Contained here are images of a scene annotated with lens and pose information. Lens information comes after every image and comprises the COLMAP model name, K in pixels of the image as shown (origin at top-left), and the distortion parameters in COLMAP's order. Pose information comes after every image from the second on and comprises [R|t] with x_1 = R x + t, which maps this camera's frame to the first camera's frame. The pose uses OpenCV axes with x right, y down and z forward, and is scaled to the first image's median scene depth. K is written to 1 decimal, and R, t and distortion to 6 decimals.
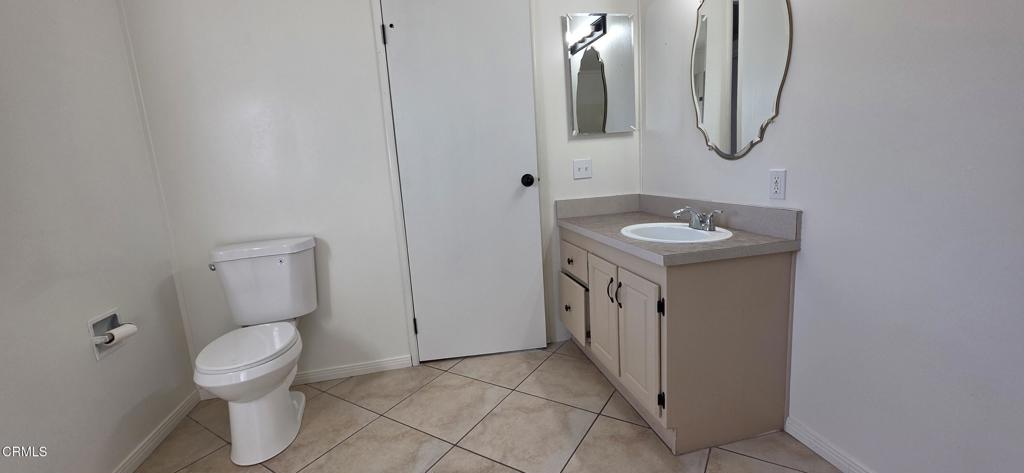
lens RADIAL K [[411.5, 0, 513.5], [0, 411.5, 231.8], [0, 0, 1]] dist [0.007324, 0.000135]
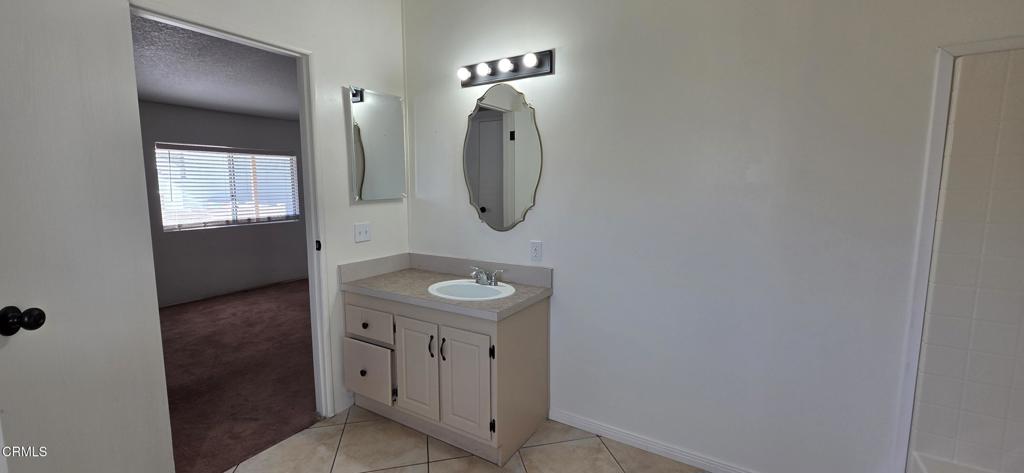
lens RADIAL K [[411.5, 0, 518.7], [0, 411.5, 234.5], [0, 0, 1]] dist [0.007324, 0.000135]
pose [[0.703349, -0.021130, 0.710530, -0.388307], [0.075934, 0.996072, -0.045544, -0.094788], [-0.706777, 0.085987, 0.702191, 0.001373]]
